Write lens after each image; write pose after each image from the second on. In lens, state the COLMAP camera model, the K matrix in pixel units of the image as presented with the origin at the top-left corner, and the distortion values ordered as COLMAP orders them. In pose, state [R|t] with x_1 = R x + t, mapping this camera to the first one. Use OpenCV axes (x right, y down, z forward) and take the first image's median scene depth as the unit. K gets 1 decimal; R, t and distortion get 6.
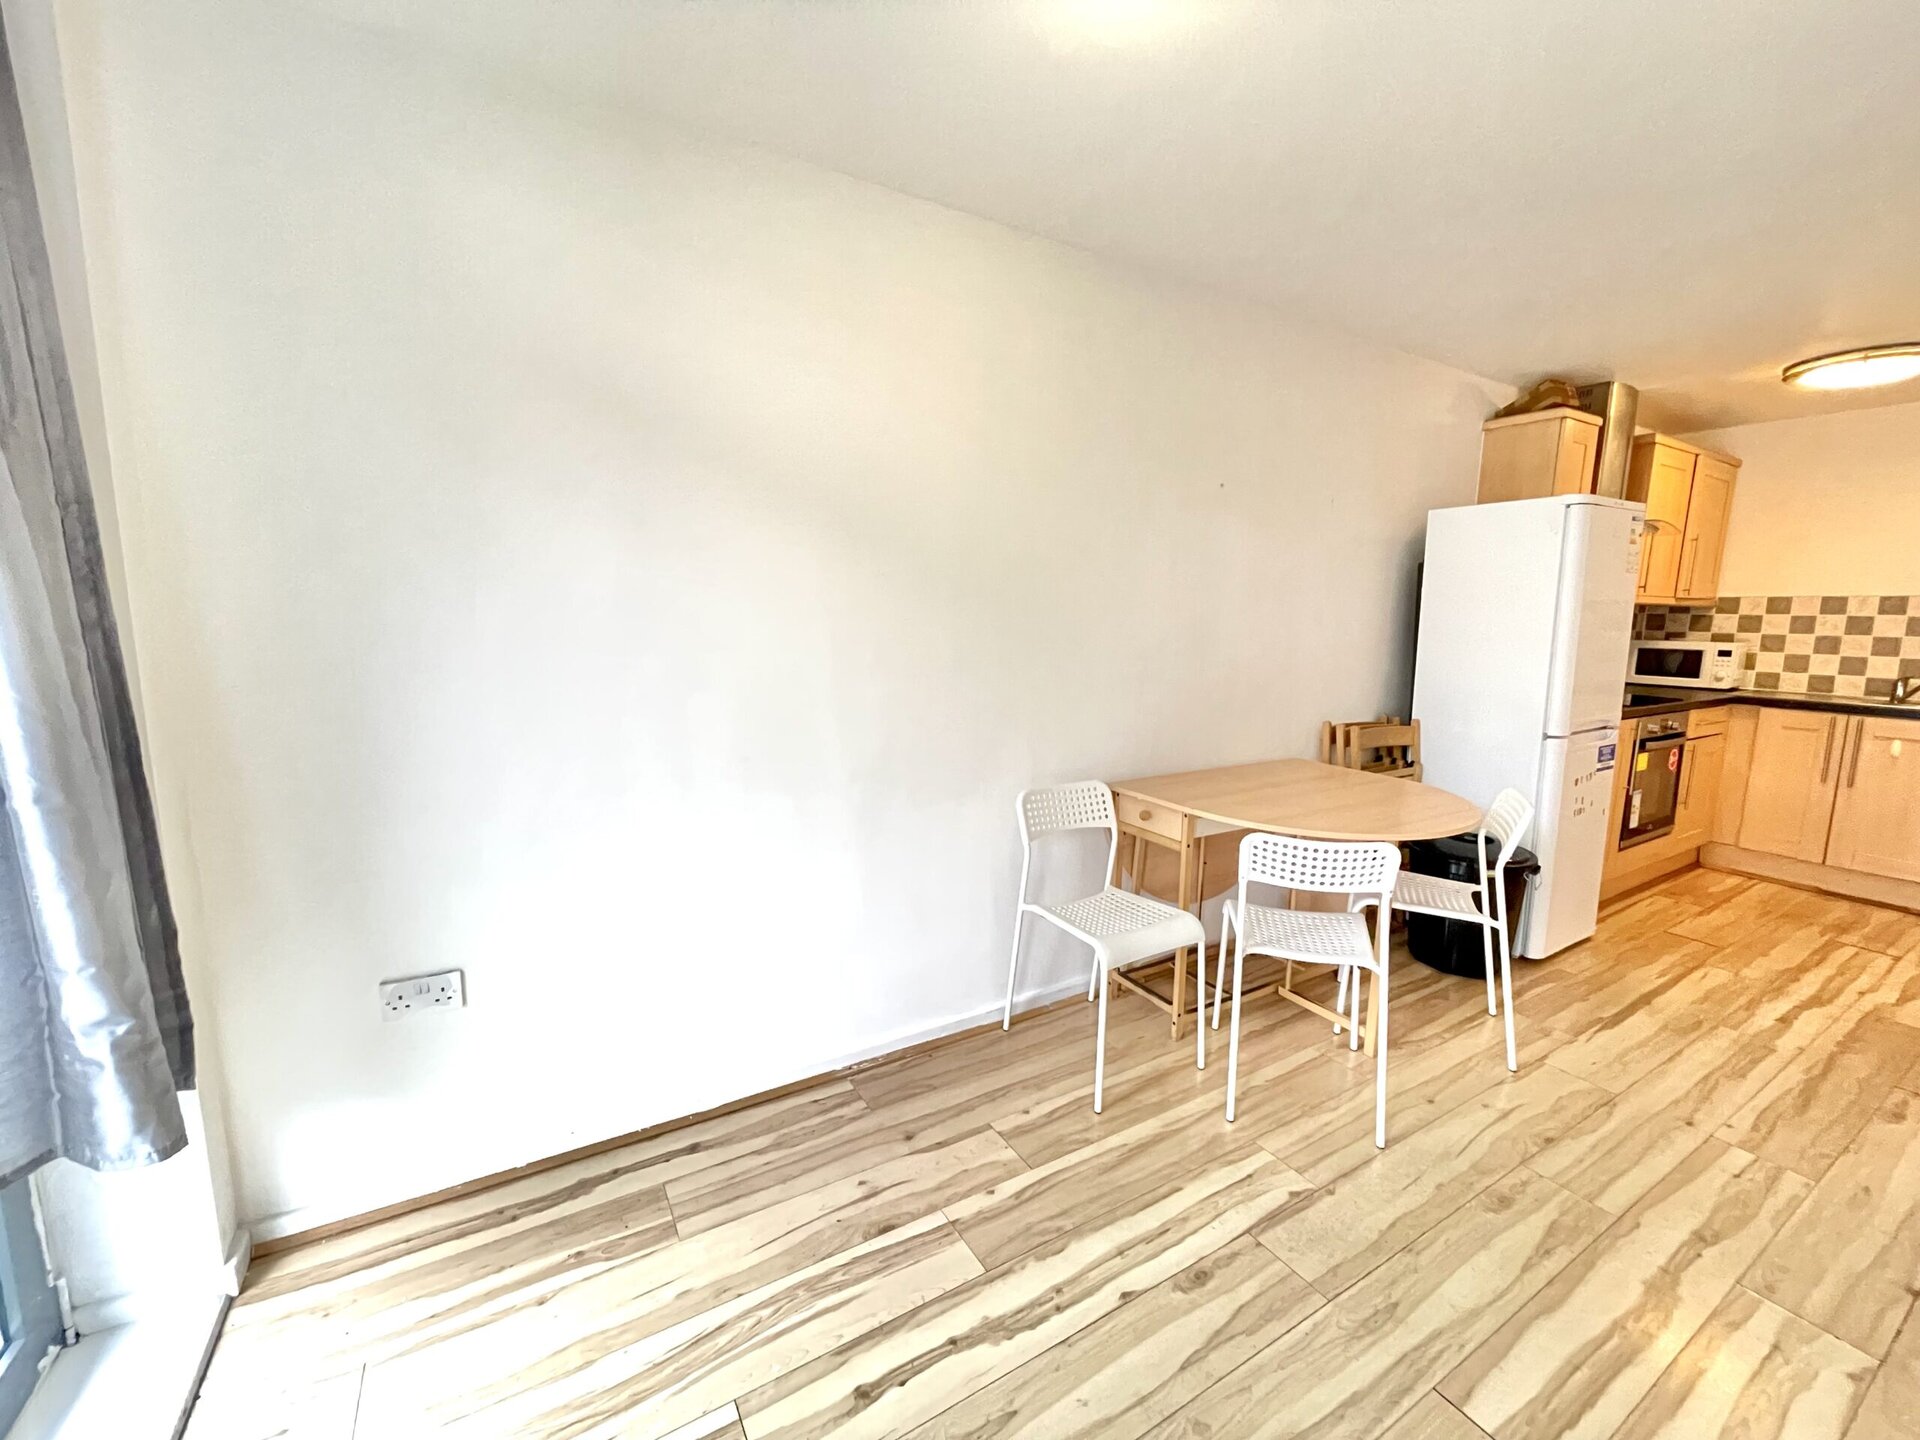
lens RADIAL K [[773.8, 0, 951.8], [0, 773.8, 718.5], [0, 0, 1]] dist [-0.005792, -0.000143]
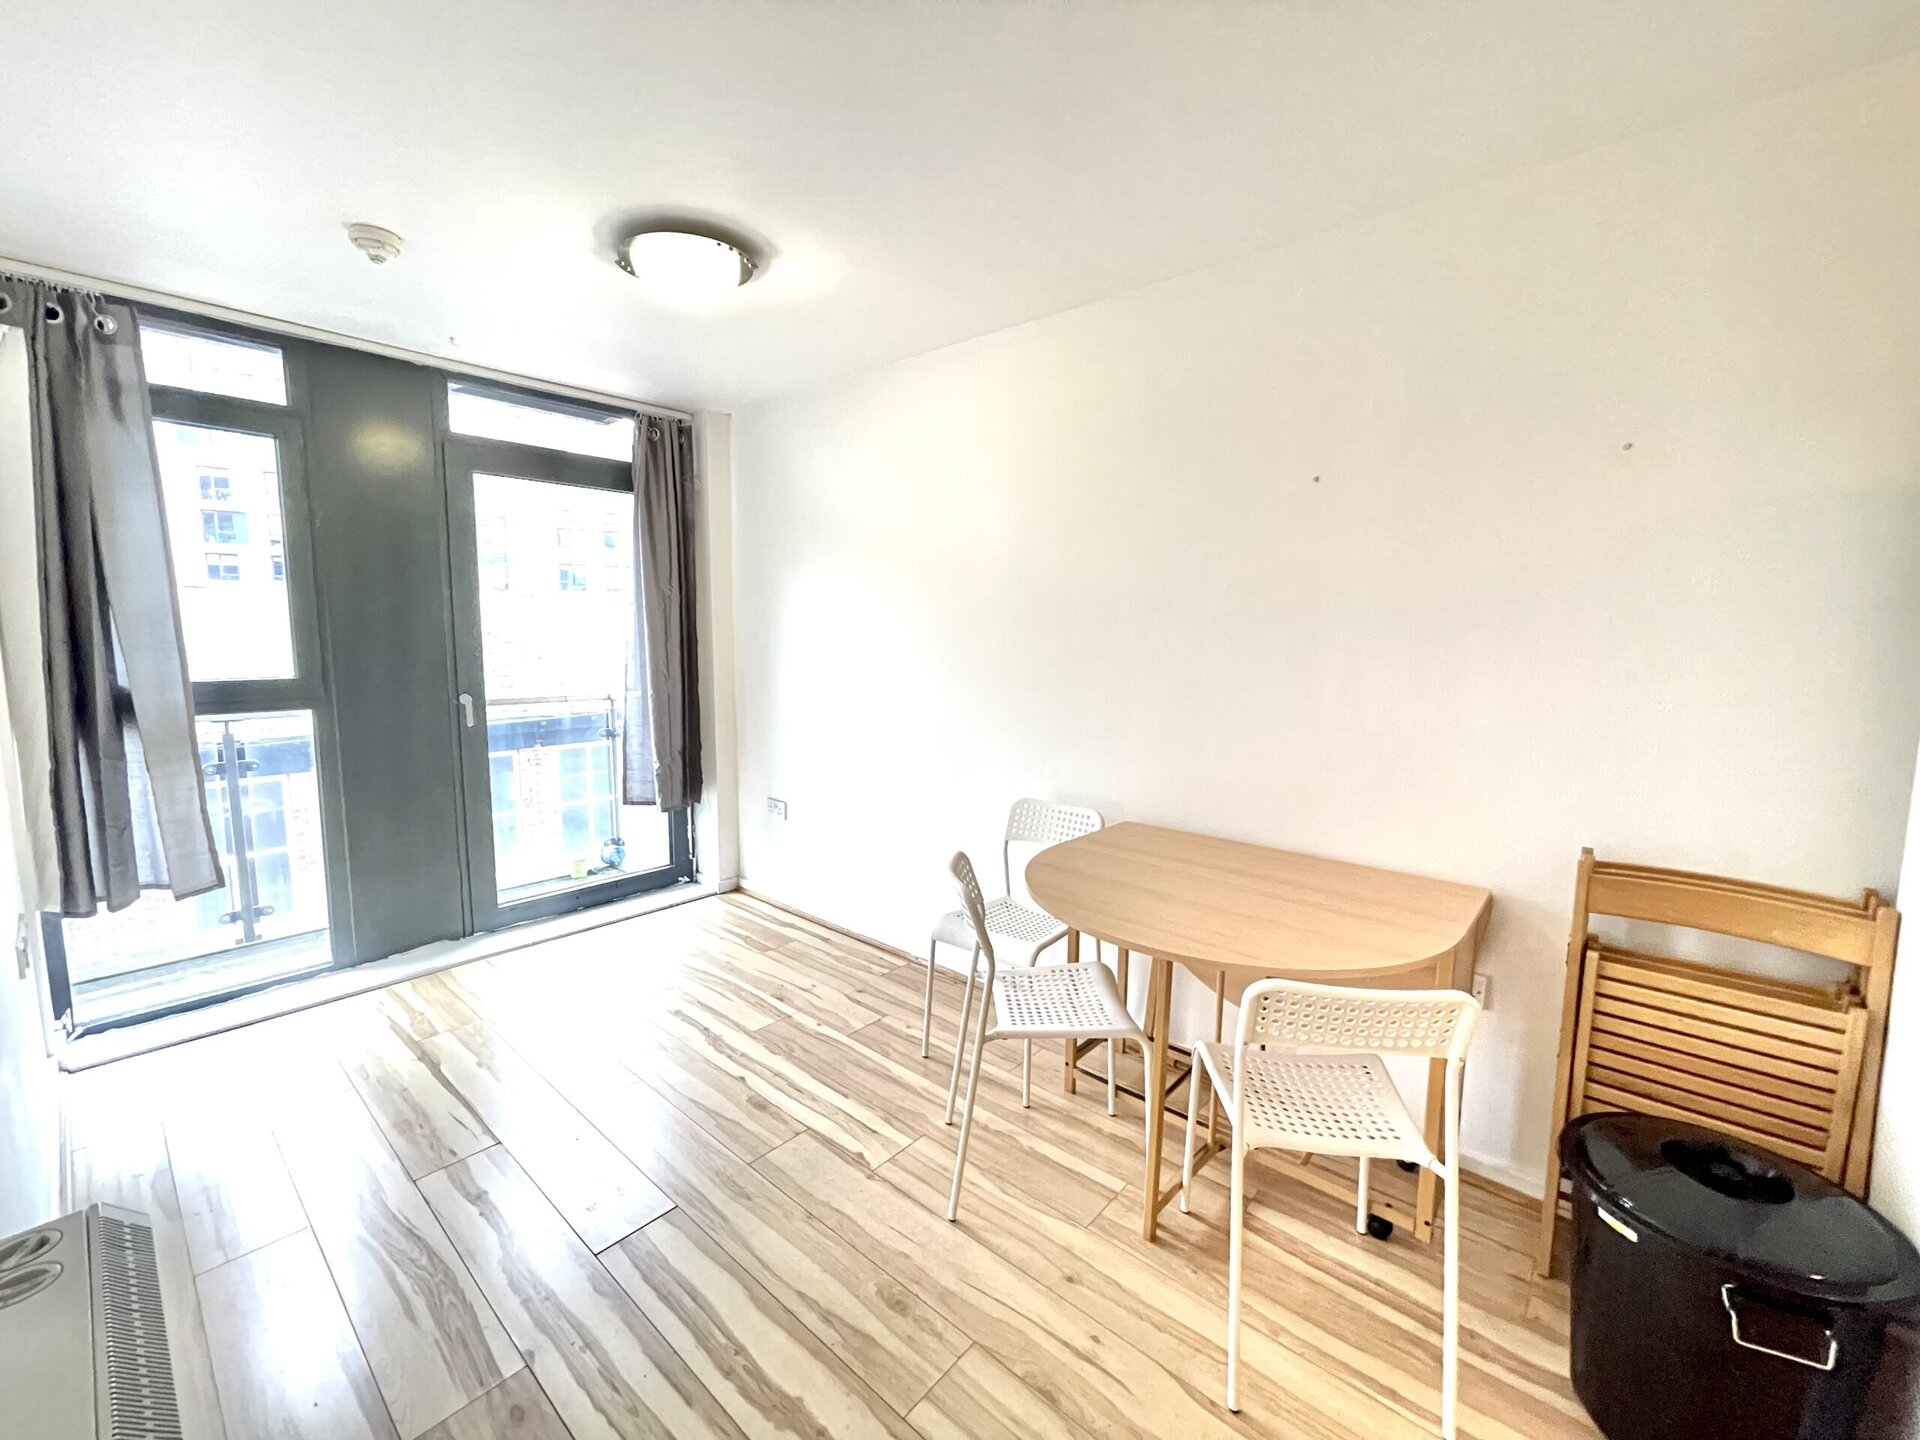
lens RADIAL K [[773.8, 0, 956.6], [0, 773.8, 718.5], [0, 0, 1]] dist [-0.005792, -0.000143]
pose [[0.324971, 0.107352, -0.939611, 0.828116], [-0.140930, 0.987940, 0.064132, -0.060688], [0.935164, 0.111579, 0.336181, 0.378324]]
